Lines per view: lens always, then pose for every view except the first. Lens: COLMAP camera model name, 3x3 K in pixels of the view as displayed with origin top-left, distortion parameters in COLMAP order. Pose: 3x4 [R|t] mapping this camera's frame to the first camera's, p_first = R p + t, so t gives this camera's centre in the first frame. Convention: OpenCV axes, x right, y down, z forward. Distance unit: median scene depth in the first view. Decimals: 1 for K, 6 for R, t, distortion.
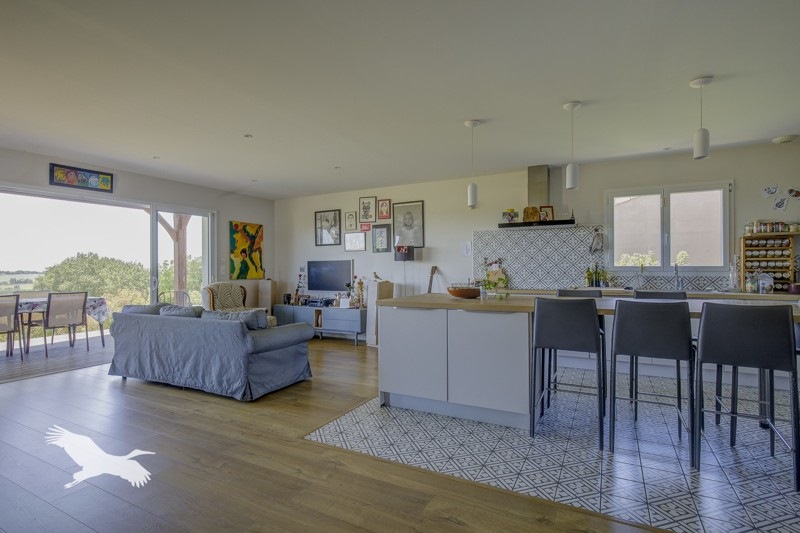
lens RADIAL K [[403.3, 0, 402.7], [0, 403.3, 269.1], [0, 0, 1]] dist [-0.014825, 0.000553]
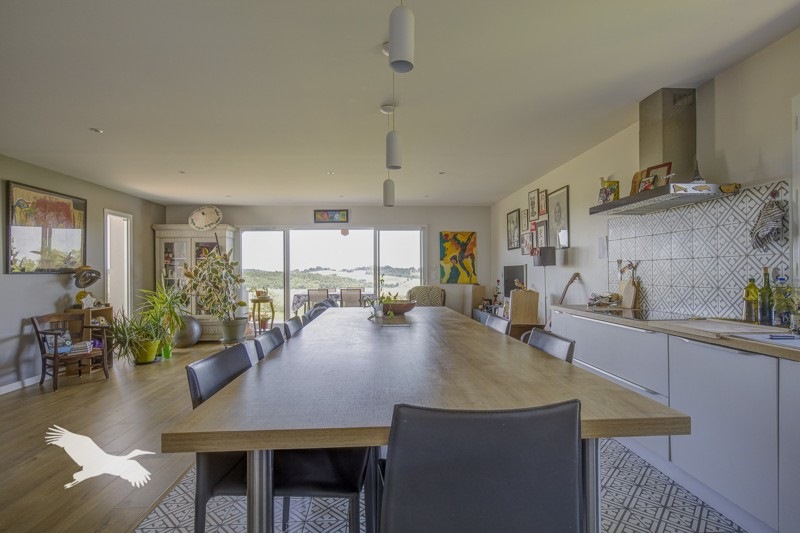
lens RADIAL K [[403.3, 0, 398.2], [0, 403.3, 267.9], [0, 0, 1]] dist [-0.014825, 0.000553]
pose [[0.500746, -0.006906, -0.865567, 0.486751], [0.003390, 0.999976, -0.006017, -0.011044], [0.865588, 0.000079, 0.500758, 0.316628]]
